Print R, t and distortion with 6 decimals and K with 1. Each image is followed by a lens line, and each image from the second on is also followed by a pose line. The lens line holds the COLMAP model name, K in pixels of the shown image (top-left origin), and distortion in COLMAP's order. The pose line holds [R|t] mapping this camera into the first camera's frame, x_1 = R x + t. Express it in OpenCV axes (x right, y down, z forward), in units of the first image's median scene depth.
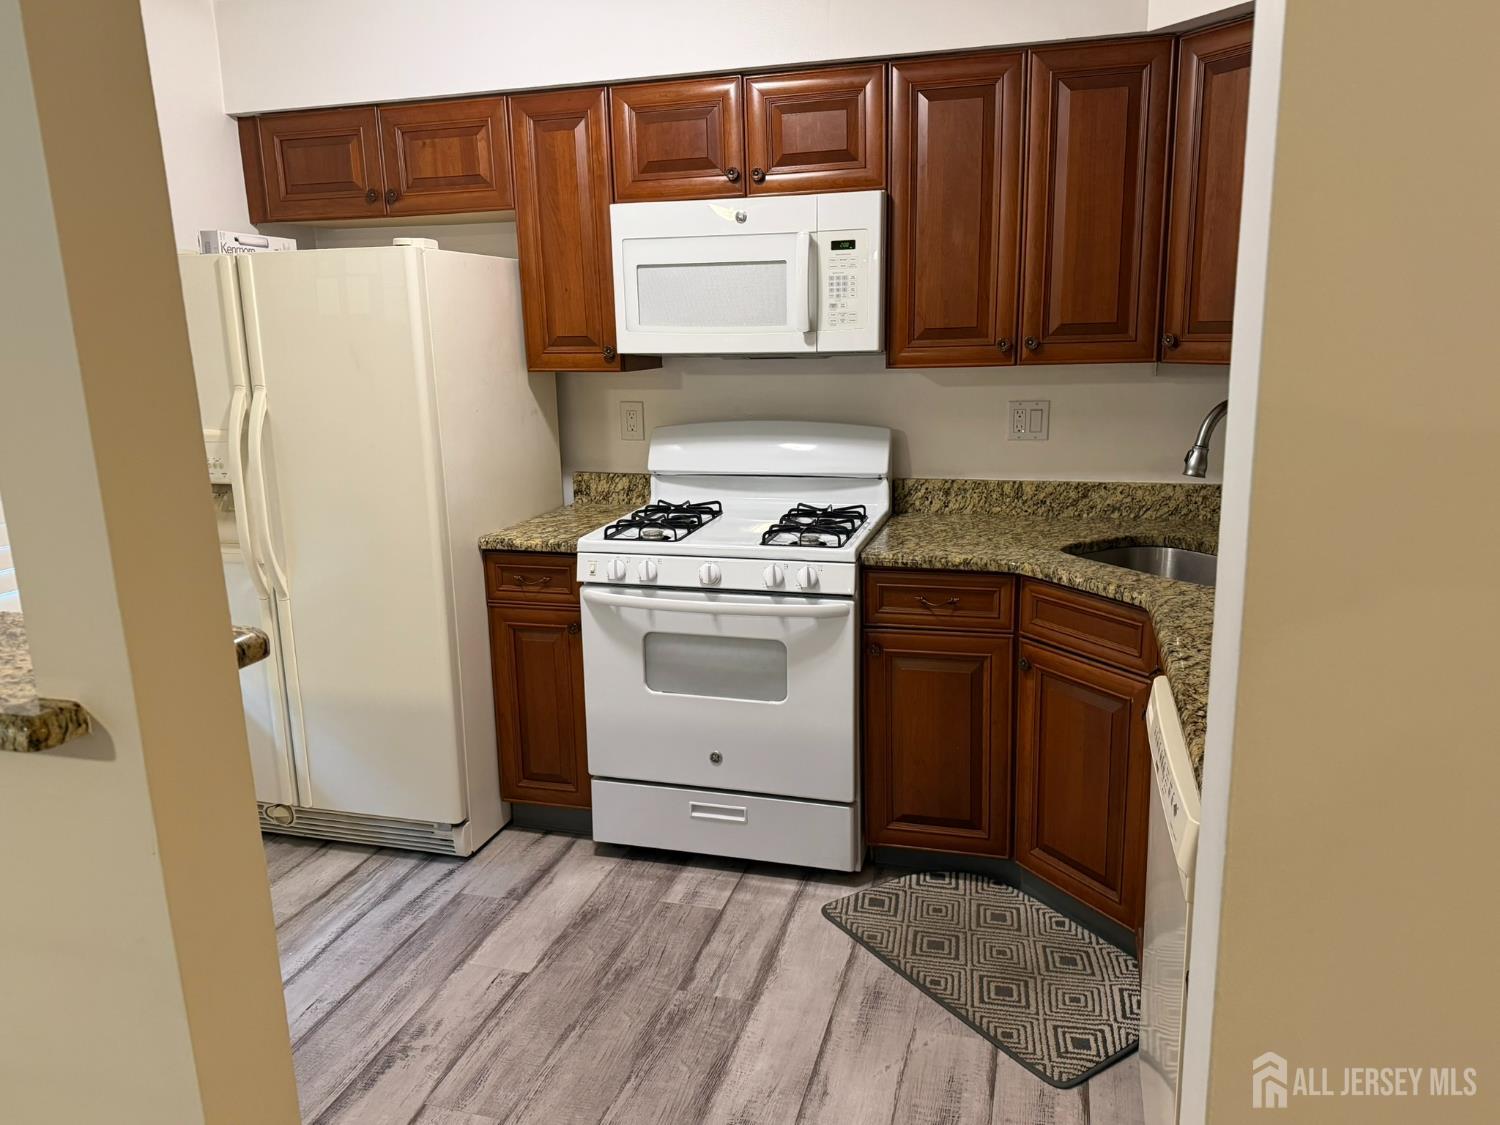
lens RADIAL K [[1061.2, 0, 745.9], [0, 1061.2, 651.8], [0, 0, 1]] dist [0.091952, -0.141238]
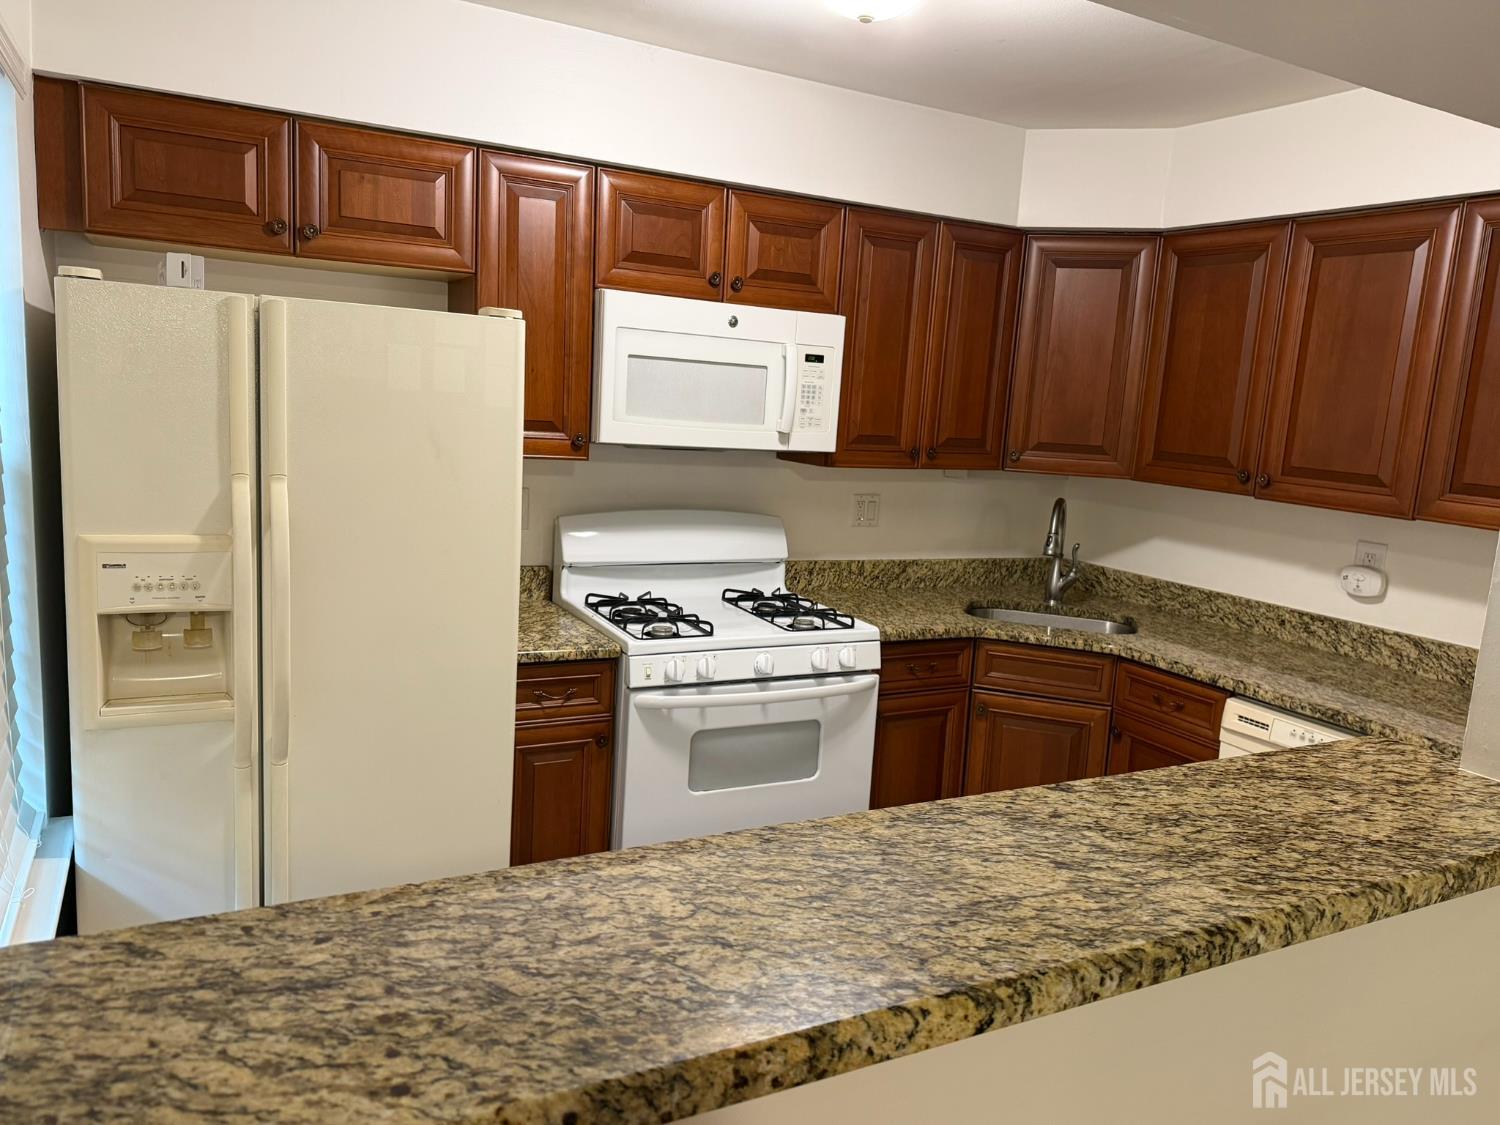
lens RADIAL K [[1053.1, 0, 749.4], [0, 1053.1, 650.8], [0, 0, 1]] dist [0.035147, -0.057496]
pose [[0.721324, -0.096353, 0.685863, -0.707446], [0.129708, 0.991548, 0.002883, -0.087472], [-0.680344, 0.086882, 0.727725, 0.266159]]
